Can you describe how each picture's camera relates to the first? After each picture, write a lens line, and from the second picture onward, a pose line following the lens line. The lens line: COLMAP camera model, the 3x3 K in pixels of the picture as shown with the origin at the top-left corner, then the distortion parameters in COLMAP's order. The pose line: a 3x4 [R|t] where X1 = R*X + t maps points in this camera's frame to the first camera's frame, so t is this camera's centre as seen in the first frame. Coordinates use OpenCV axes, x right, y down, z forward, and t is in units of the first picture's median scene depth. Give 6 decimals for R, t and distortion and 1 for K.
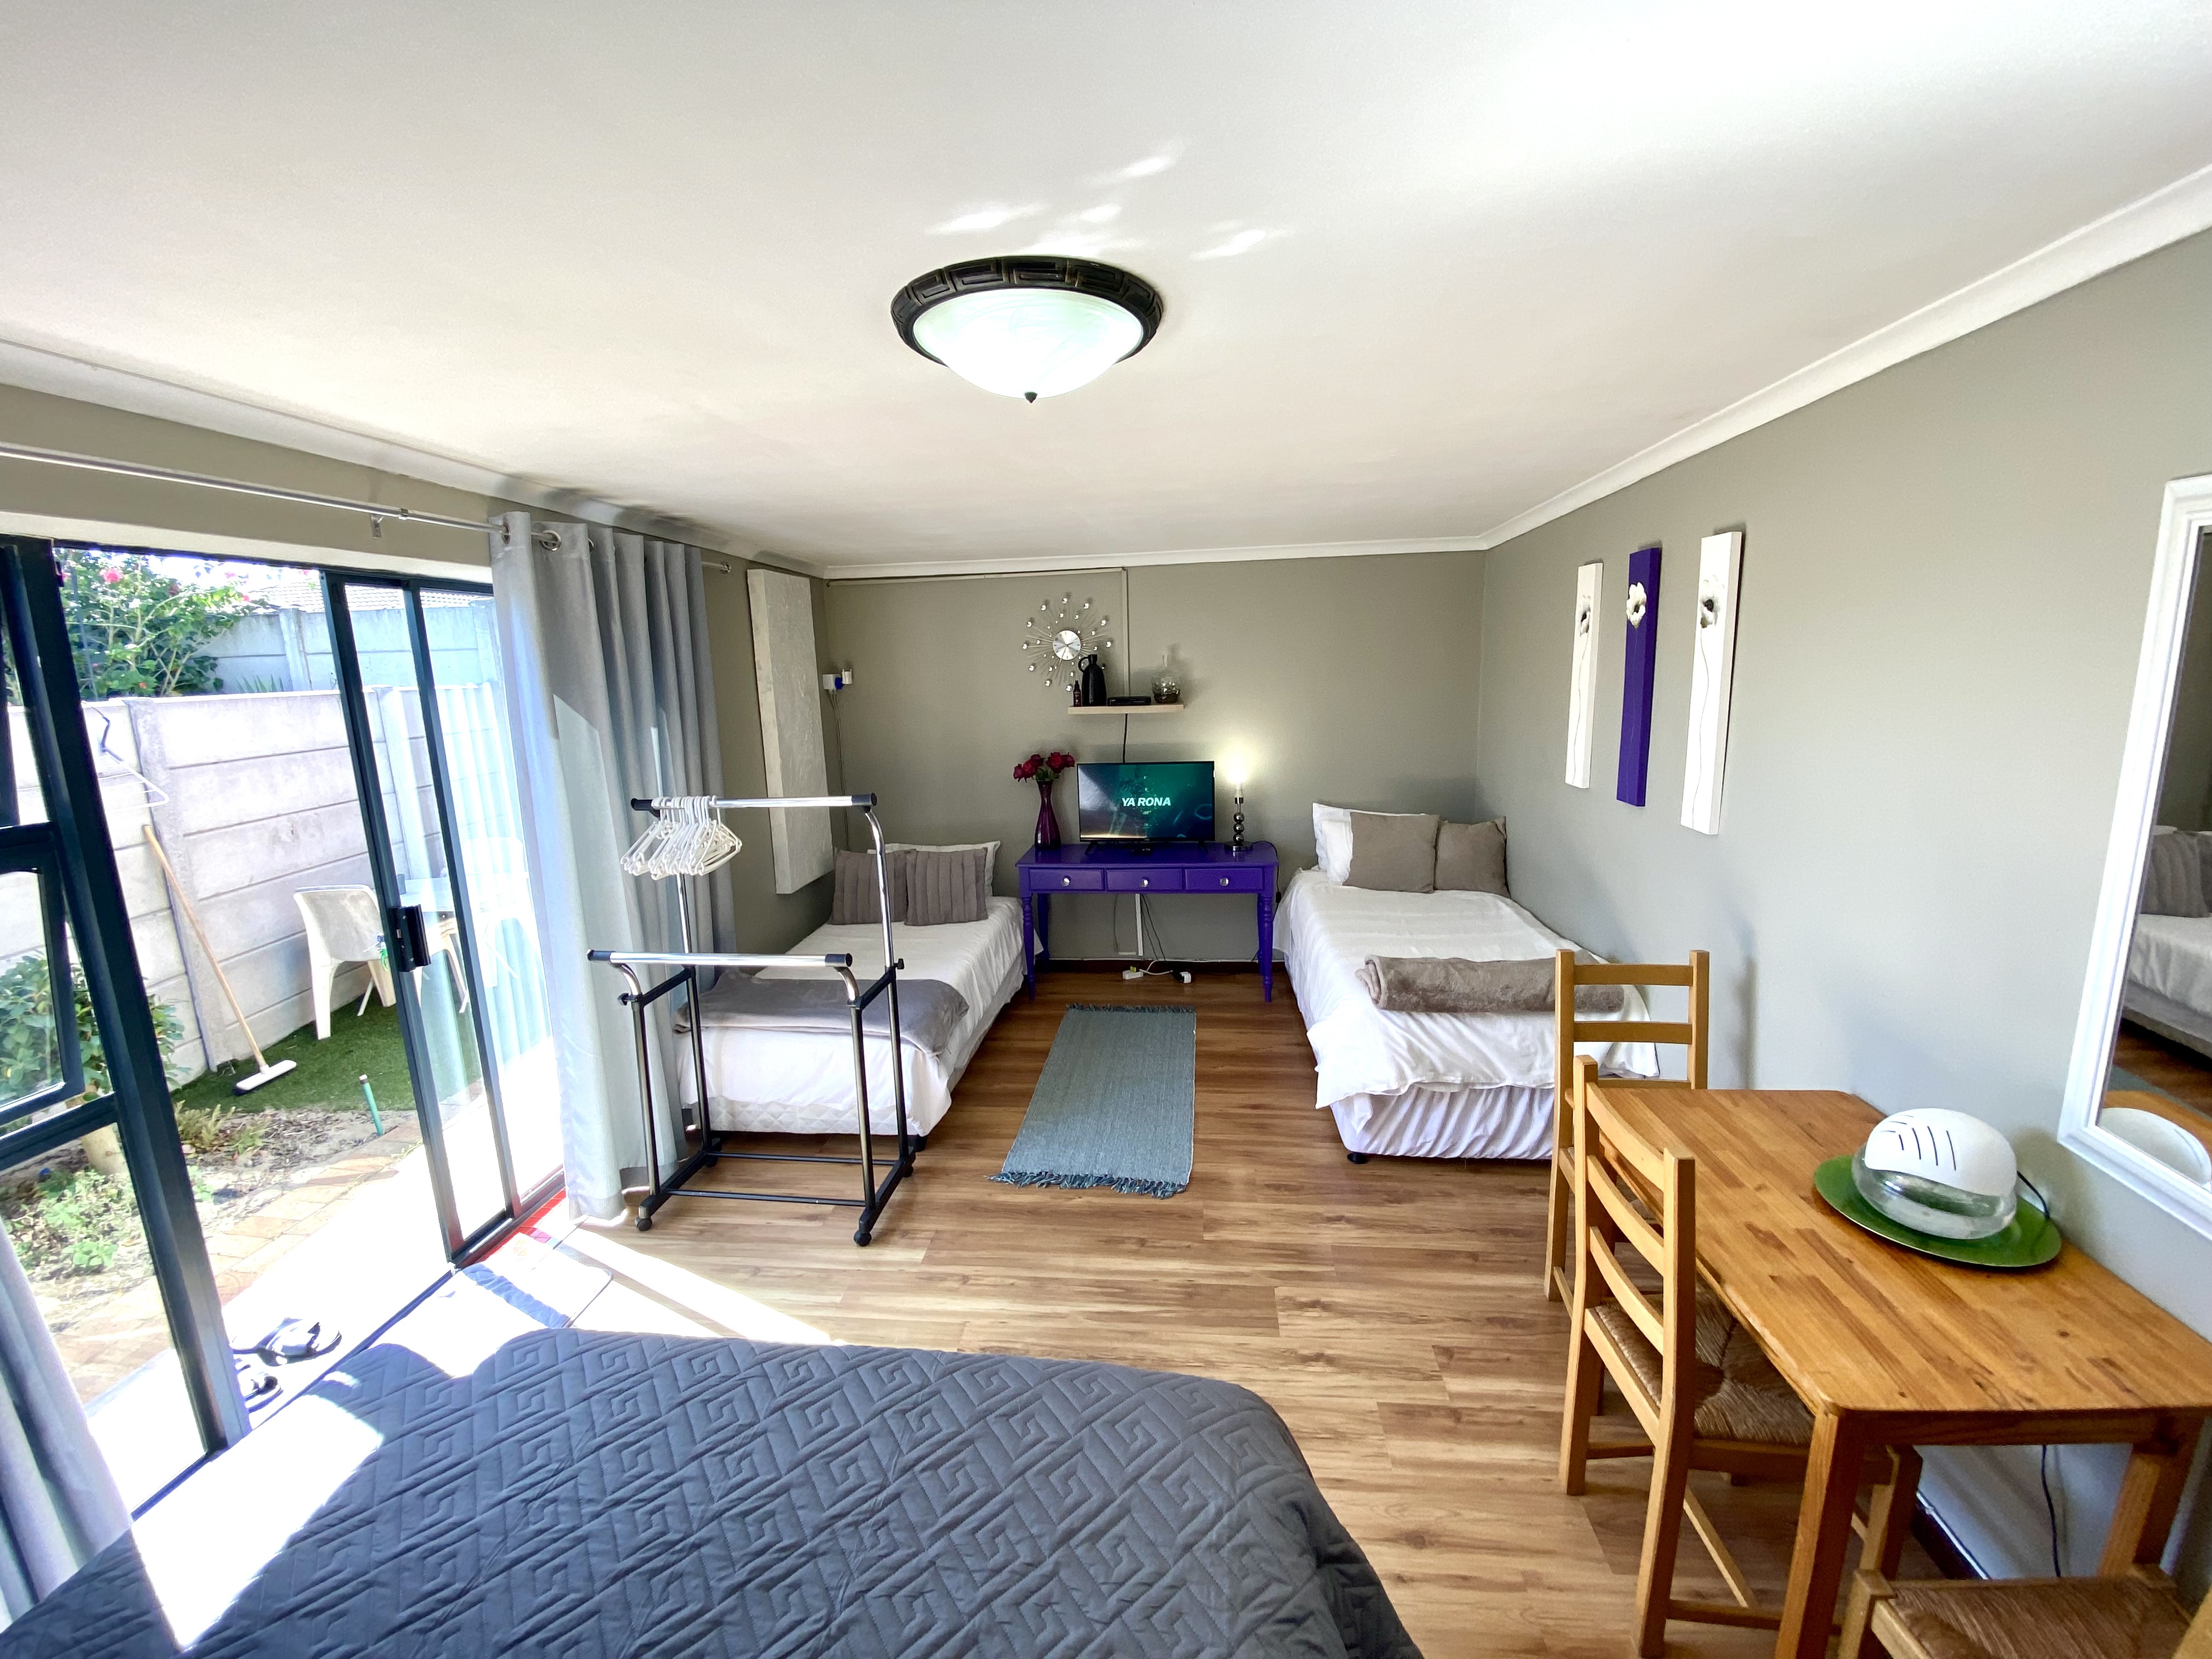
lens RADIAL K [[888.5, 0, 1106.0], [0, 888.5, 829.5], [0, 0, 1]] dist [0.053289, -0.042720]
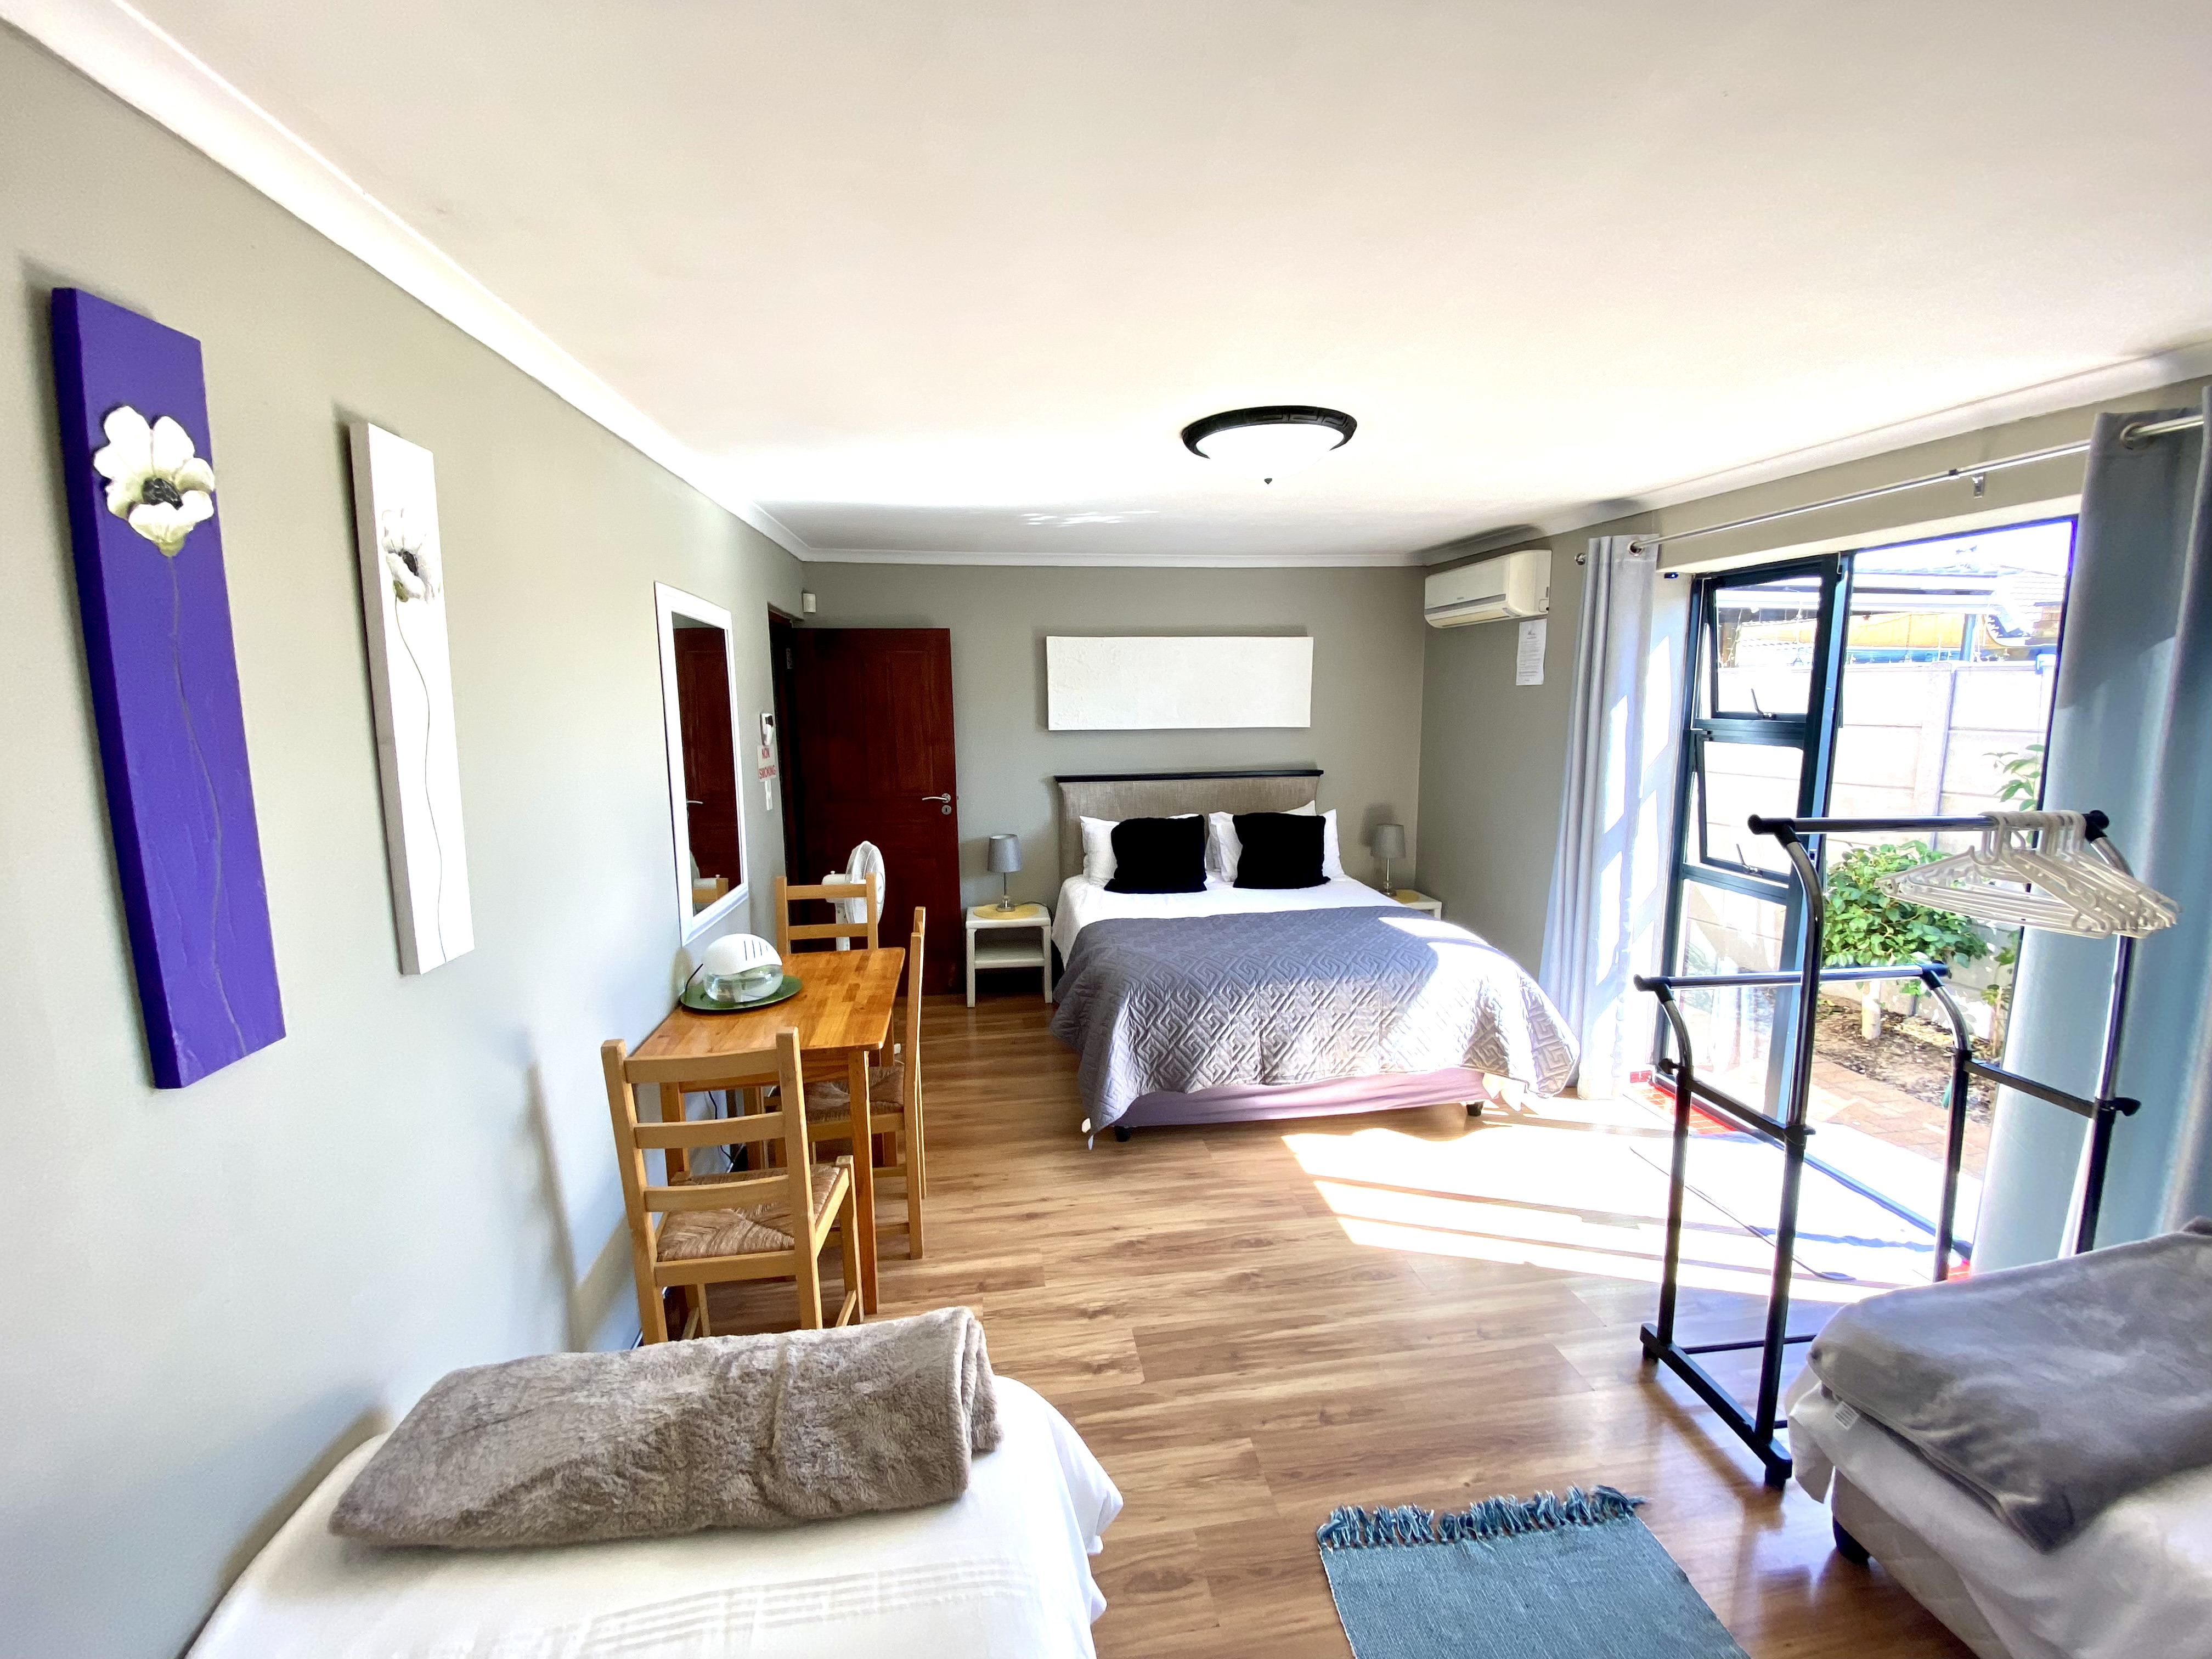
lens RADIAL K [[888.5, 0, 1106.0], [0, 888.5, 829.5], [0, 0, 1]] dist [0.053289, -0.042720]
pose [[-0.966041, 0.082708, -0.244795, 0.312184], [-0.002327, 0.944564, 0.328318, -0.213097], [0.258379, 0.317738, -0.912295, 1.286675]]
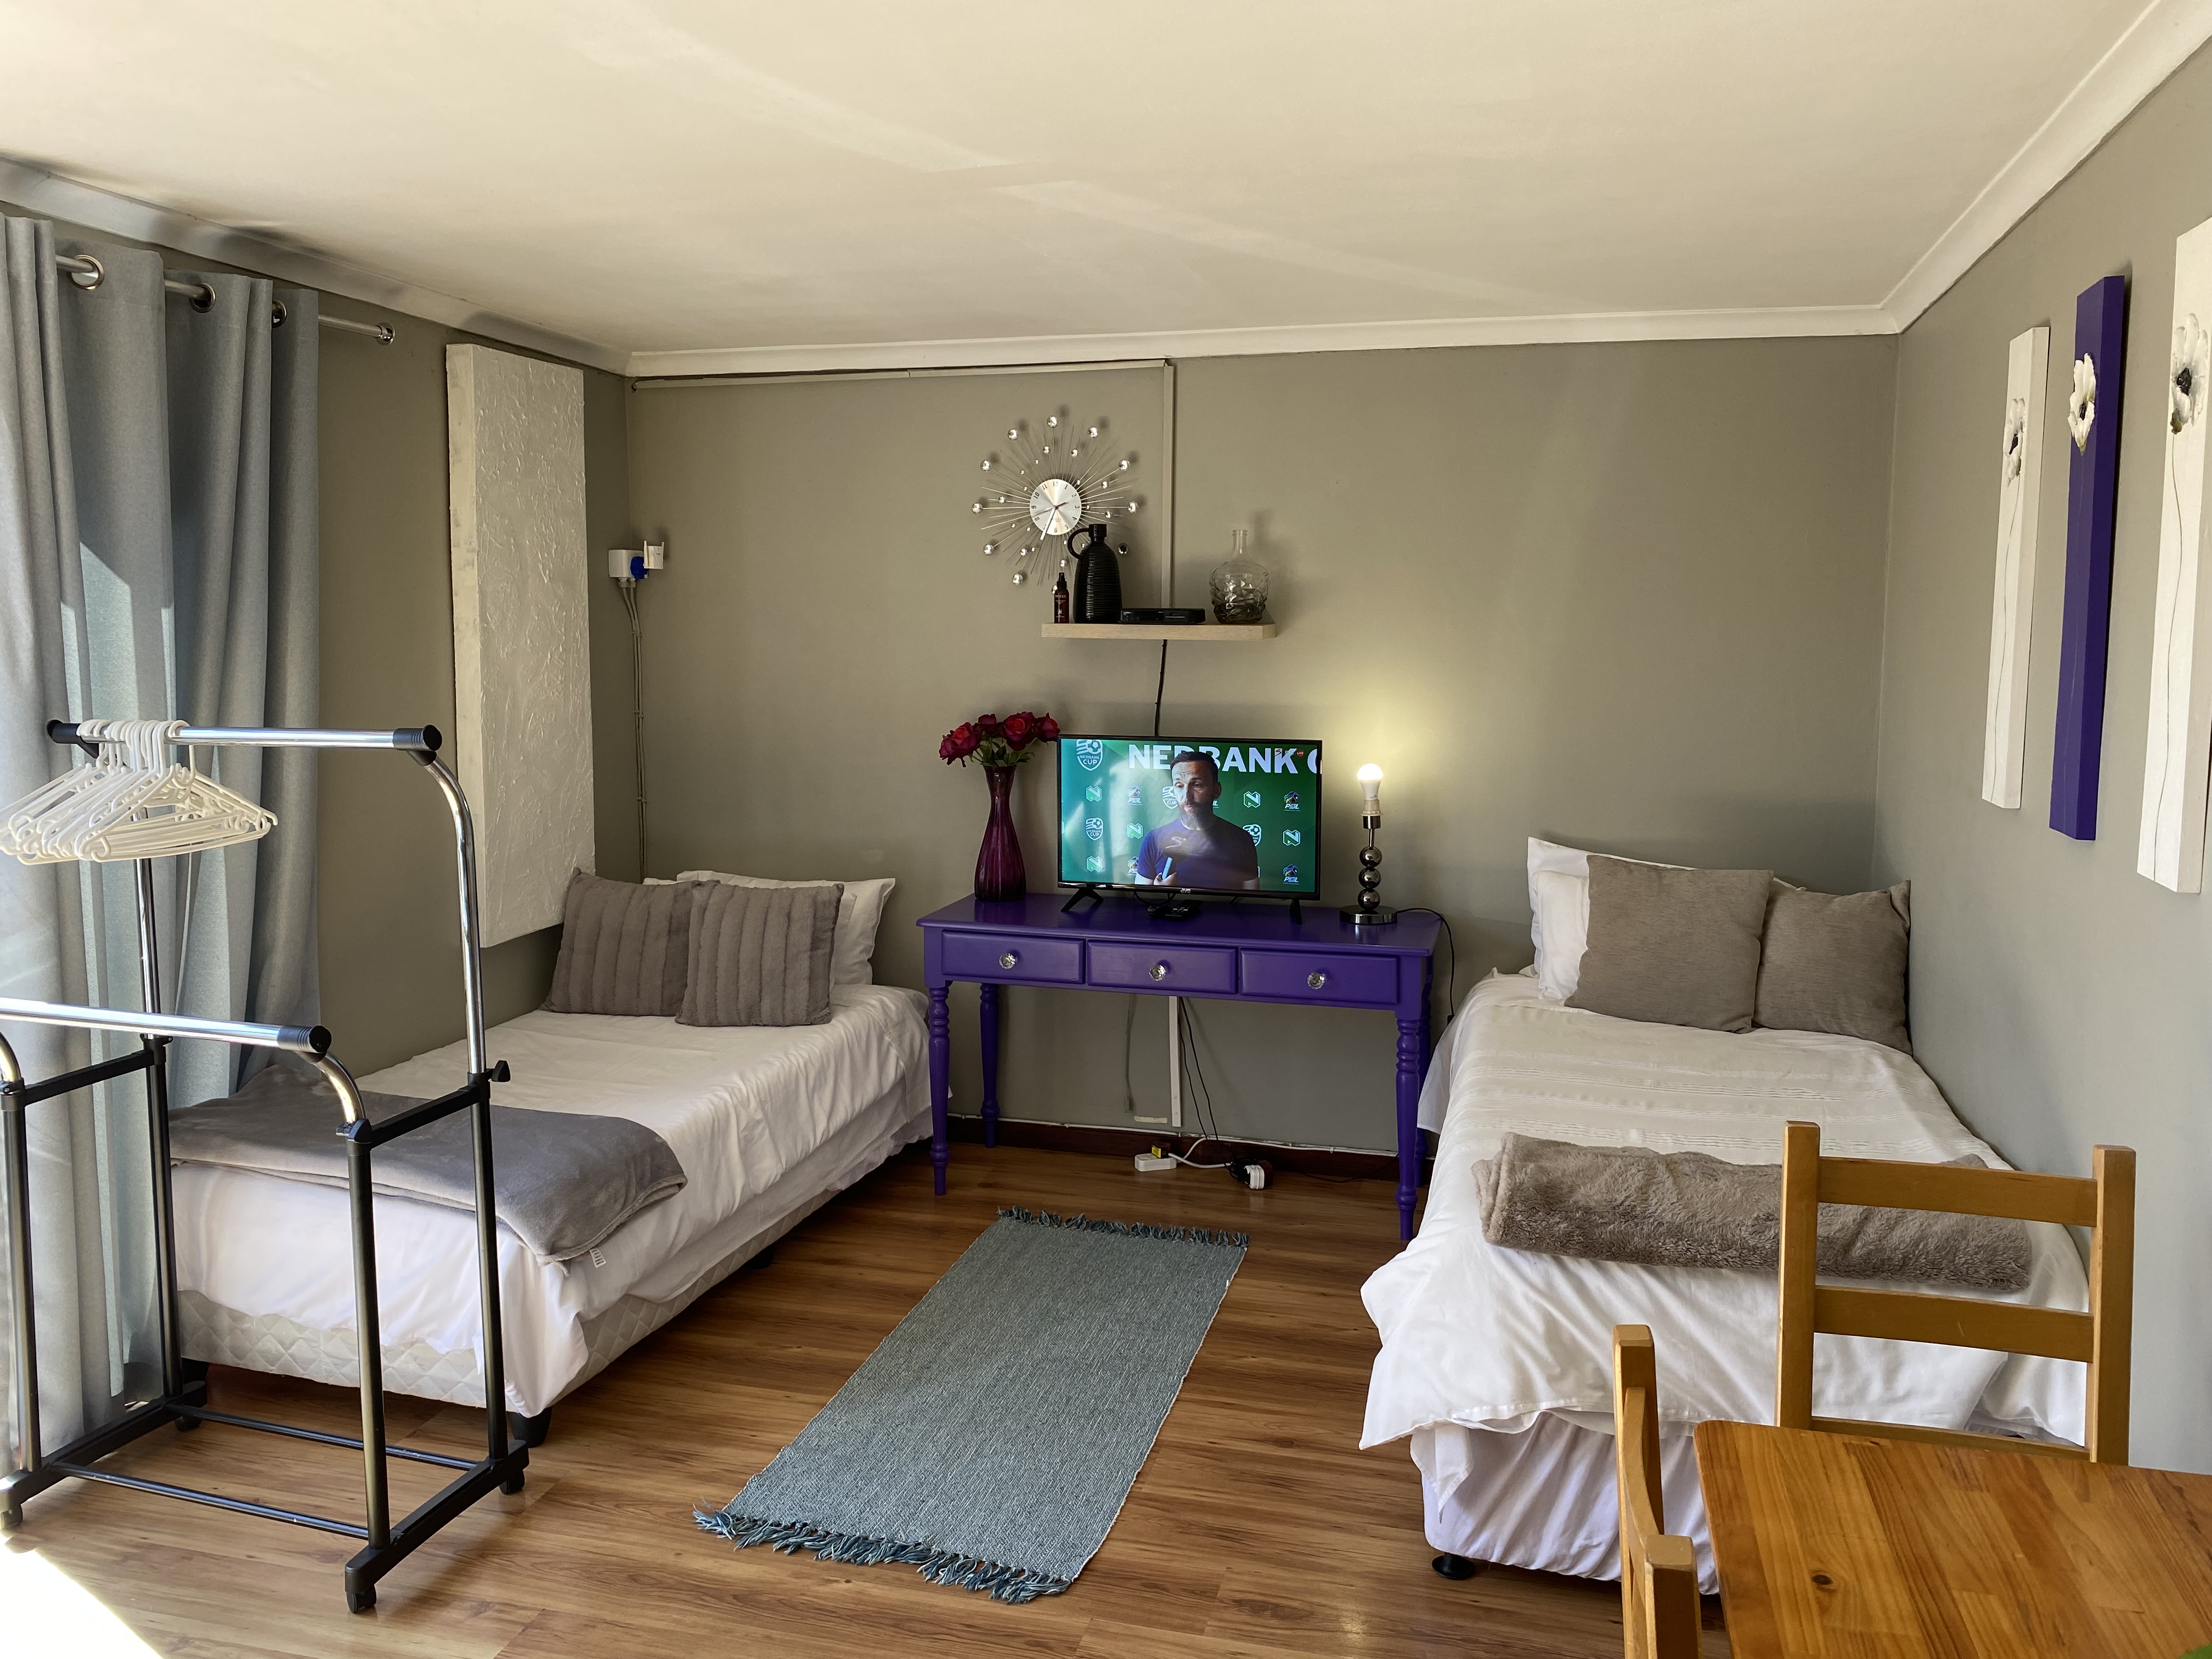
lens RADIAL K [[1669.6, 0, 1118.4], [0, 1669.6, 810.8], [0, 0, 1]] dist [0.003039, -0.002670]
pose [[0.988476, 0.052473, -0.141989, 0.211063], [-0.061554, 0.996278, -0.060336, 0.037770], [0.138295, 0.068381, 0.988028, 0.090523]]
